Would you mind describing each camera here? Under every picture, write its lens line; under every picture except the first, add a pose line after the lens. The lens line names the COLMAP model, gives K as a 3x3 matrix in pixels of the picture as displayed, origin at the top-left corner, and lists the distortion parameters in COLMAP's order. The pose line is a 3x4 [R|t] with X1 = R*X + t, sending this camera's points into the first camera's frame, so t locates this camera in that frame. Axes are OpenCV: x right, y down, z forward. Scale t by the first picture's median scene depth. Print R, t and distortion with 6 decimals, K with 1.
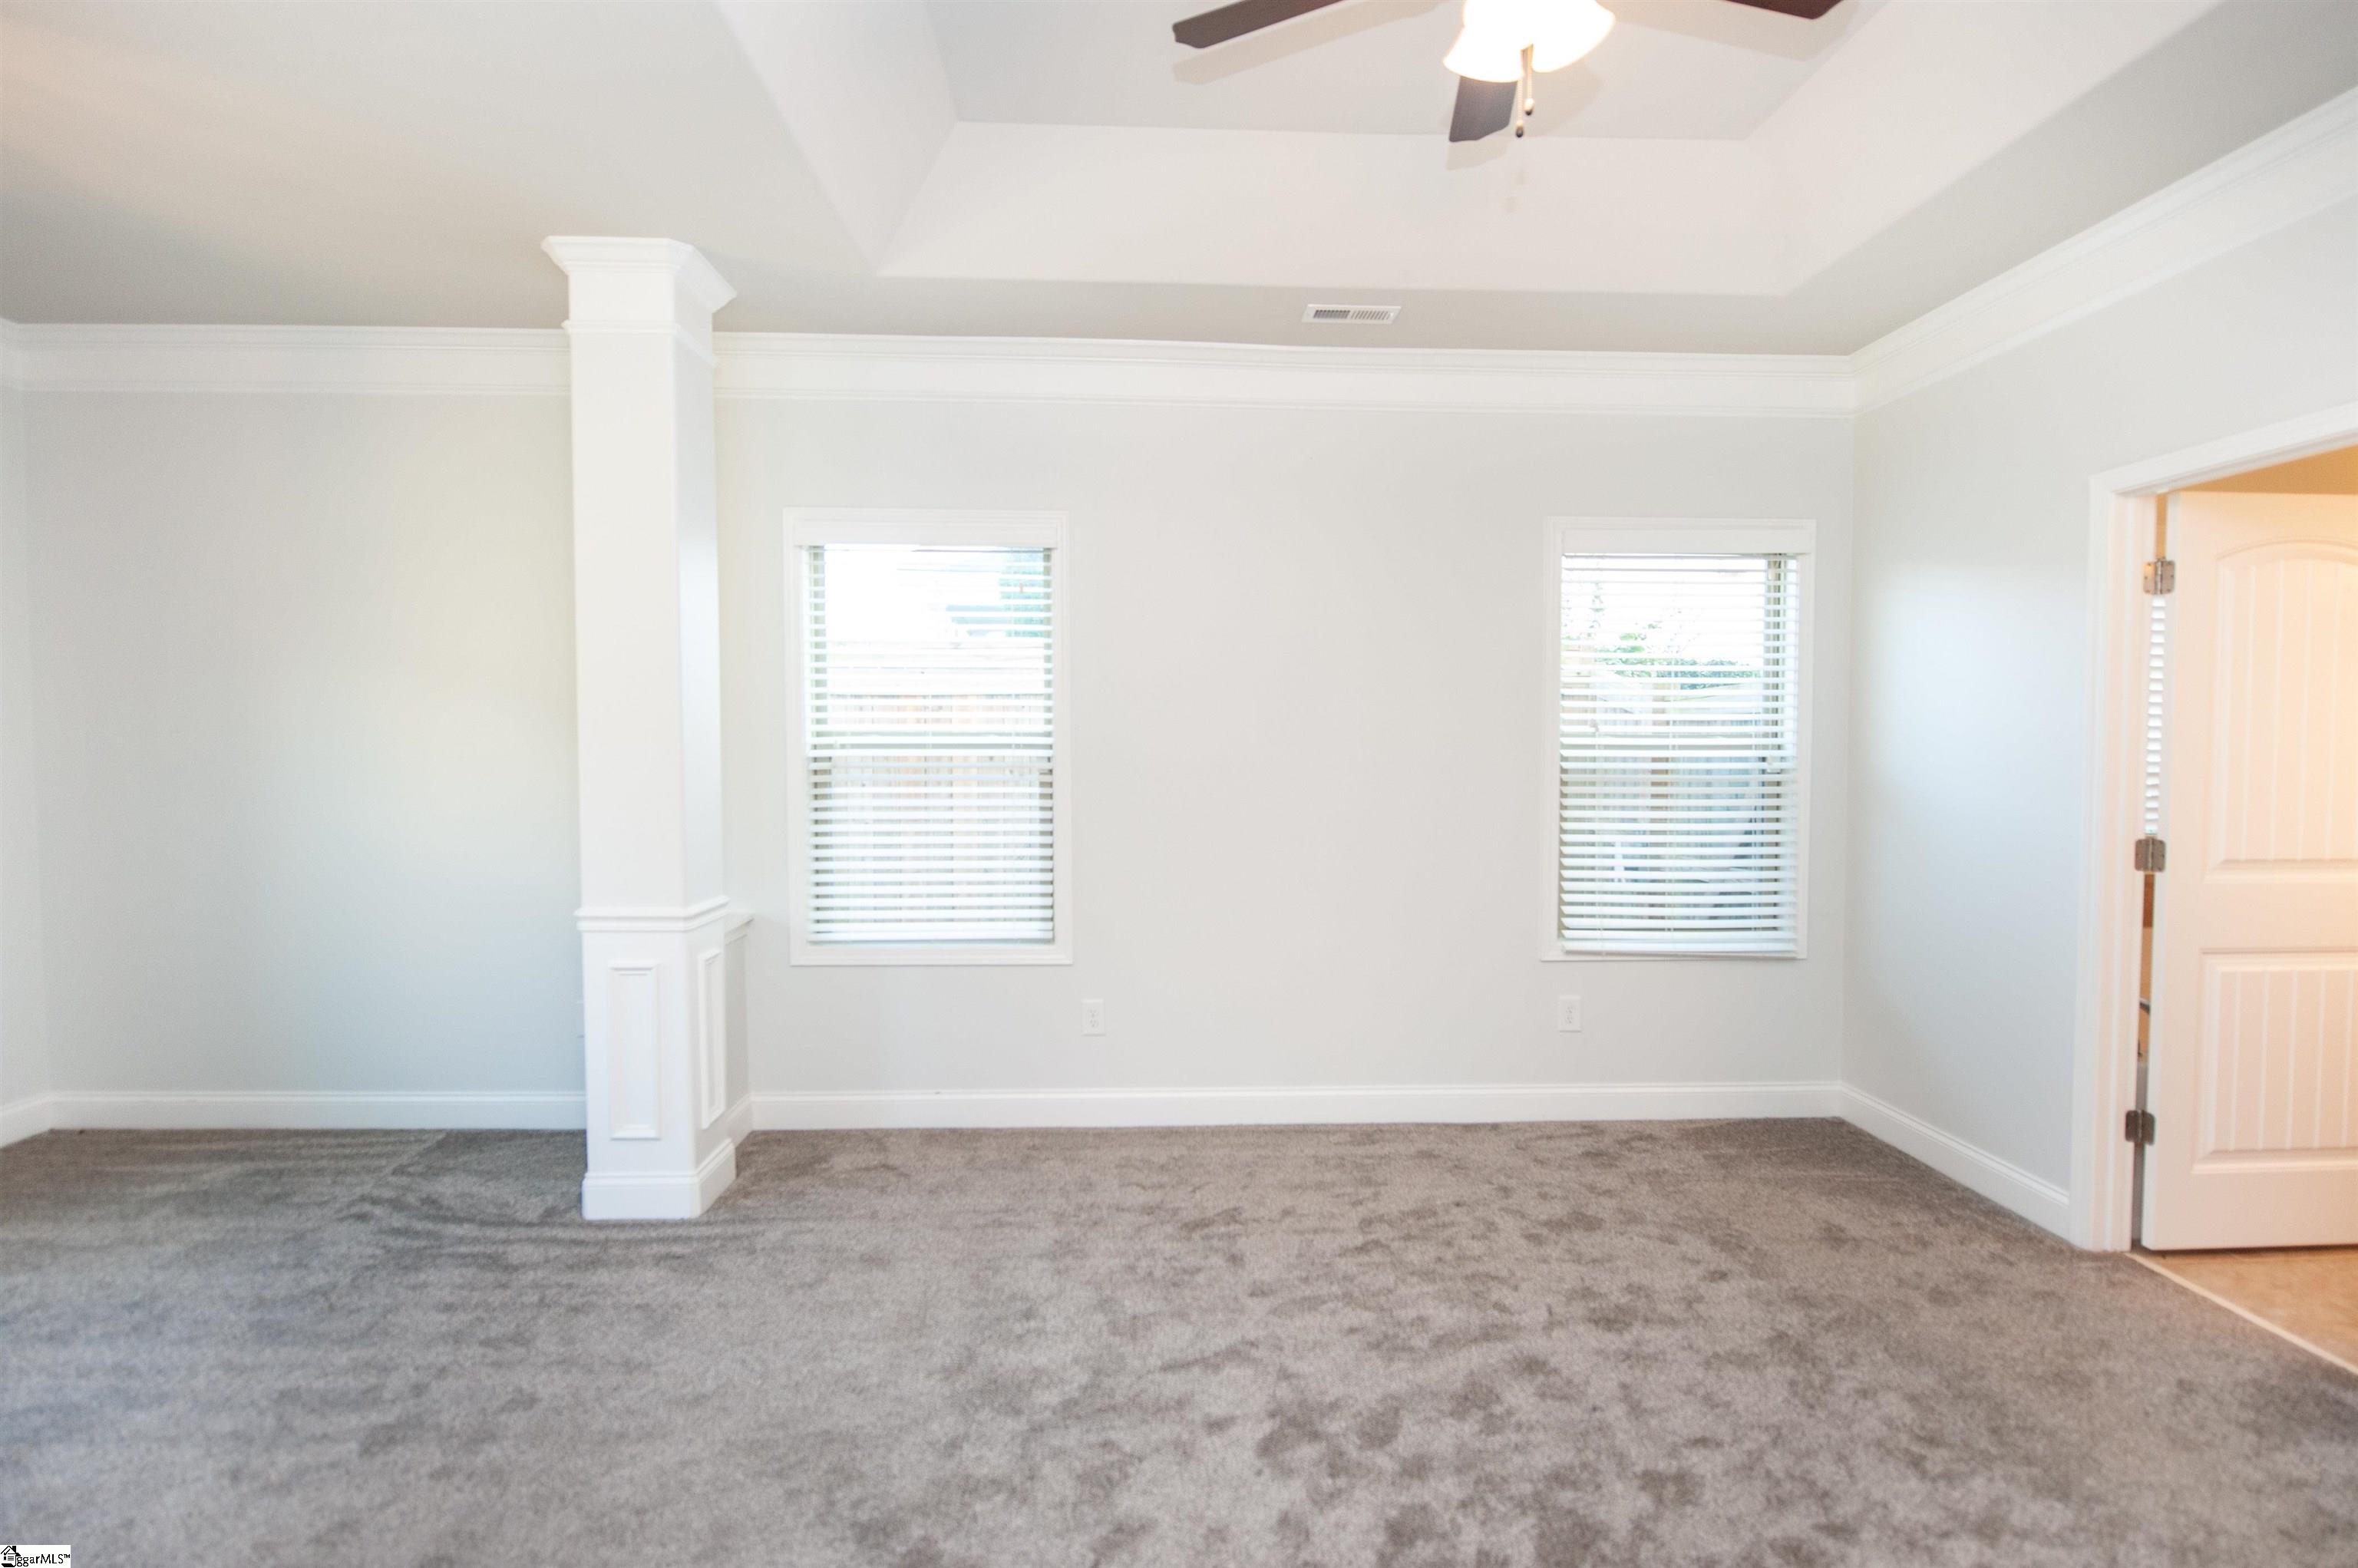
lens RADIAL K [[1137.1, 0, 1158.3], [0, 1137.1, 736.6], [0, 0, 1]] dist [-0.002455, 0.000028]
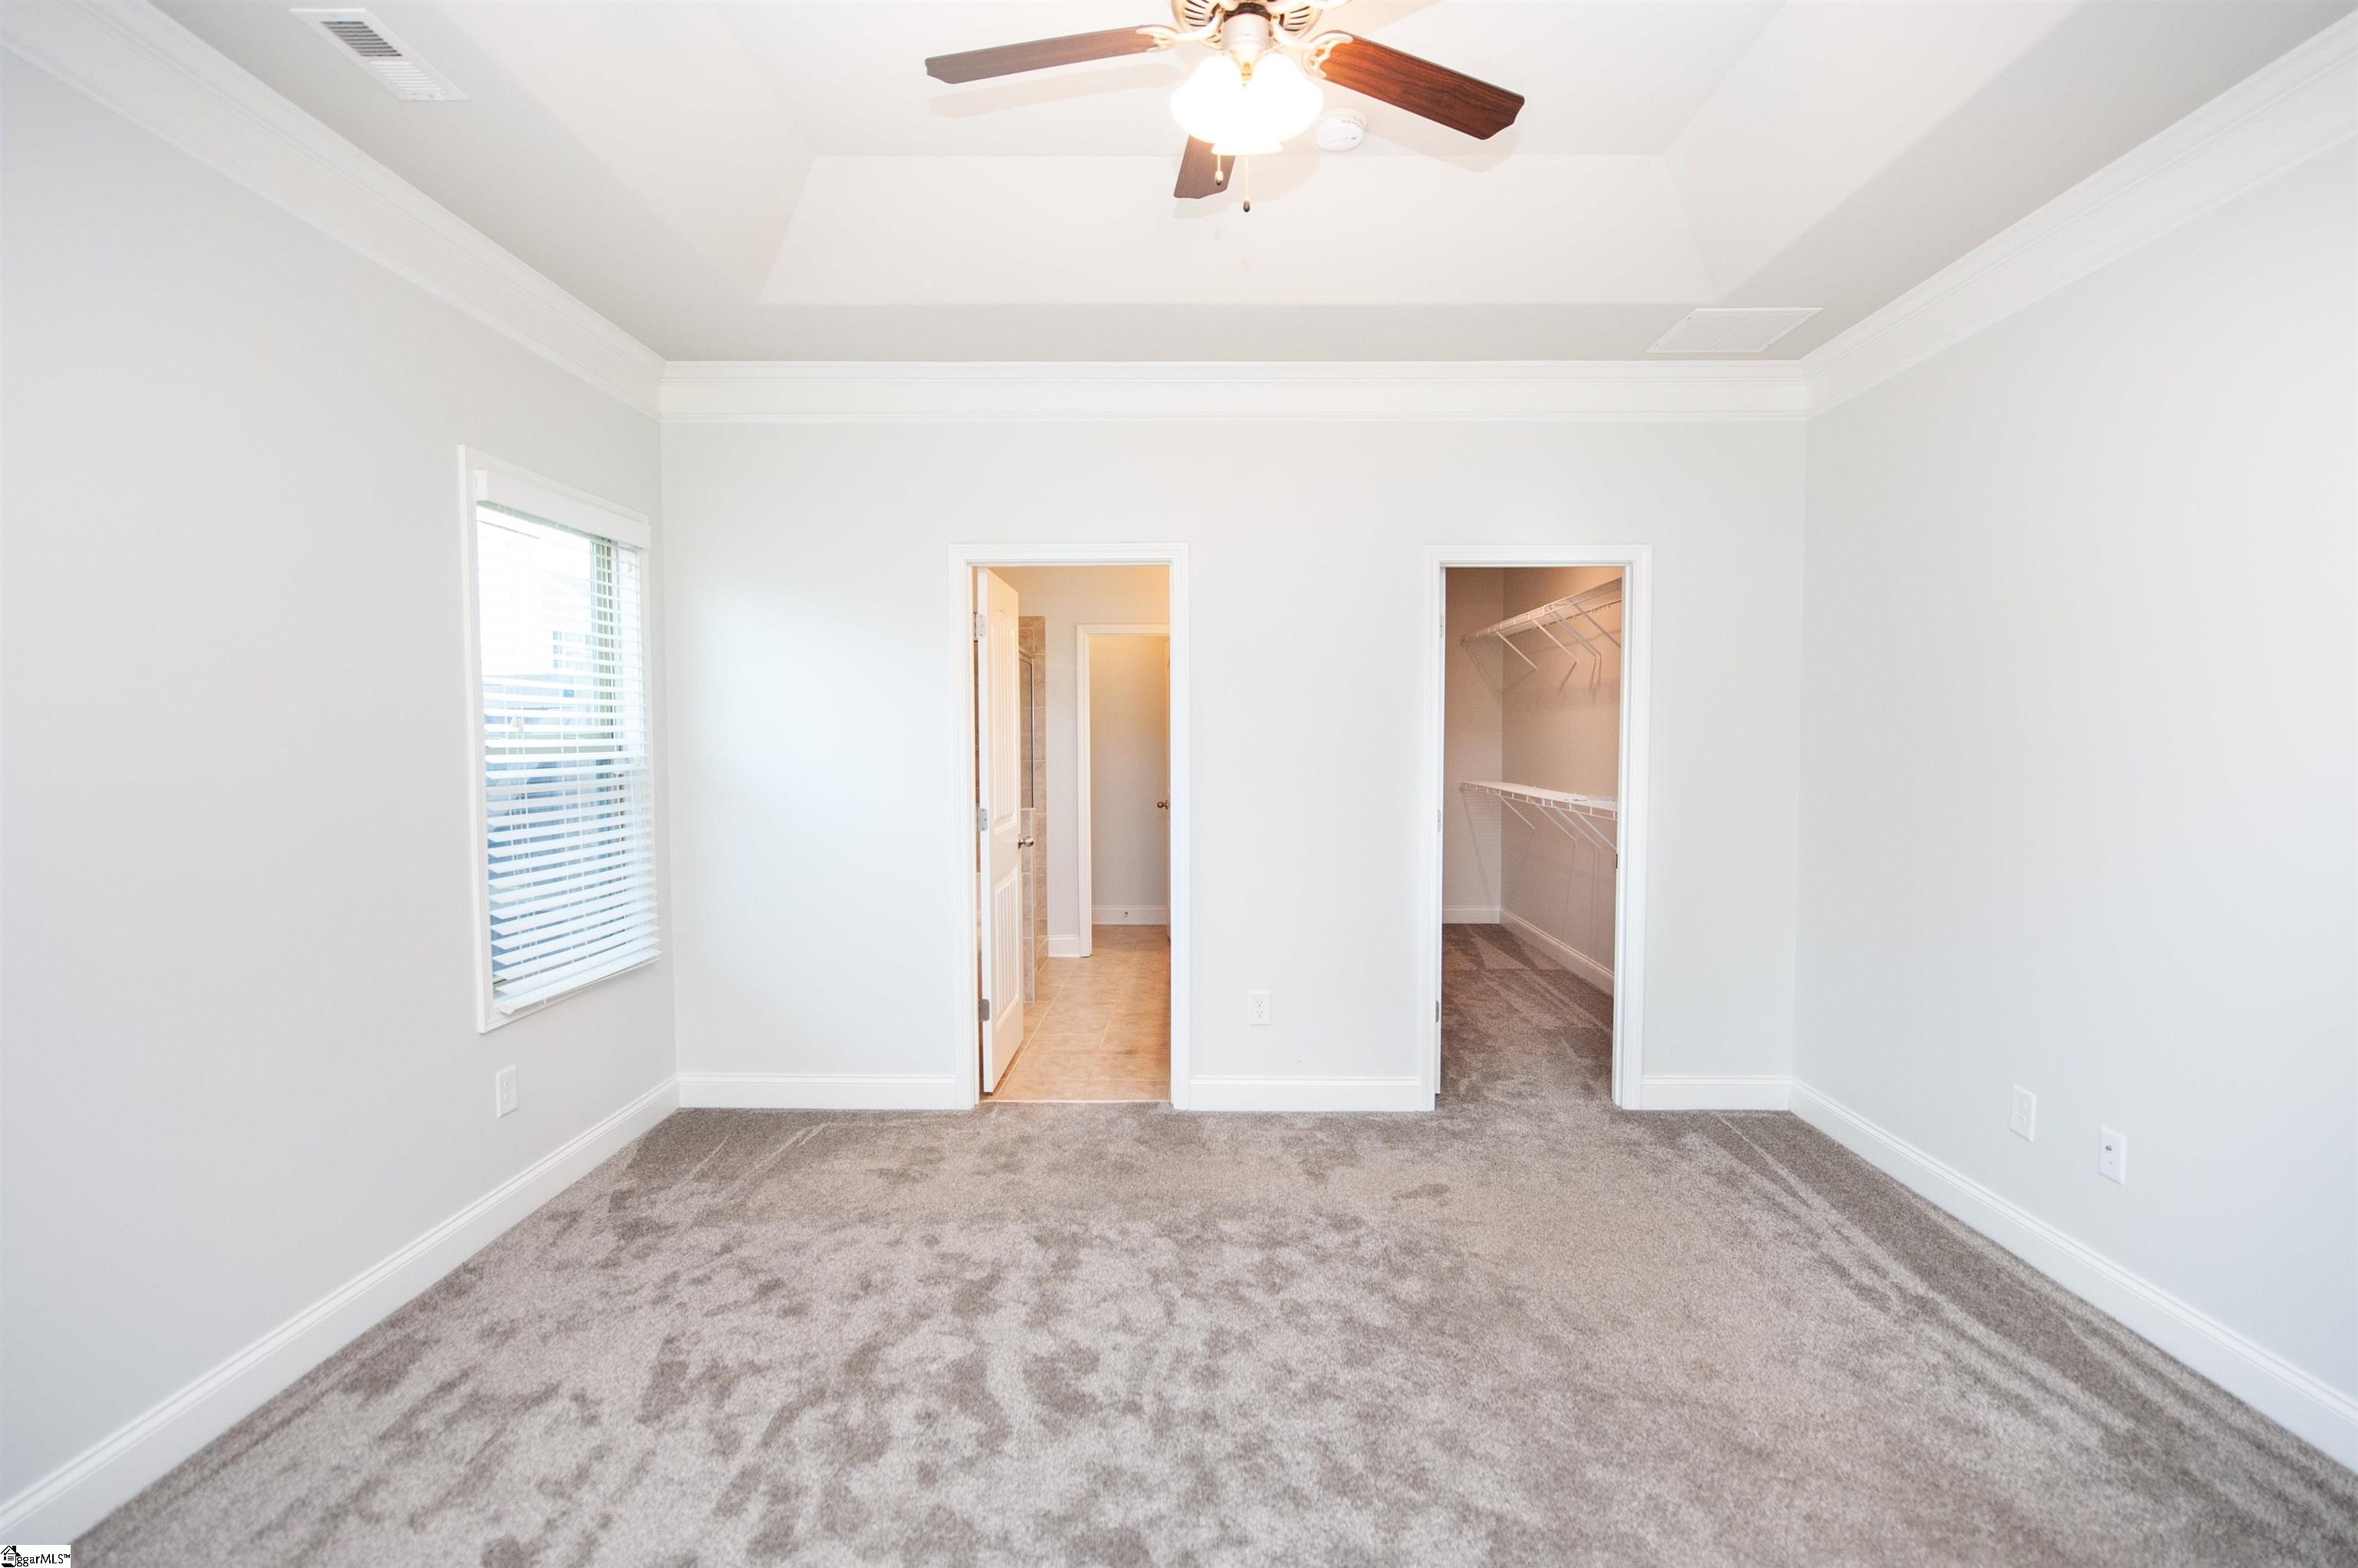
lens RADIAL K [[1137.1, 0, 1168.3], [0, 1137.1, 785.1], [0, 0, 1]] dist [-0.002455, 0.000028]
pose [[0.048300, -0.041249, 0.997981, -0.477898], [0.001050, 0.999148, 0.041246, 0.001998], [-0.998832, -0.000944, 0.048302, 0.625506]]
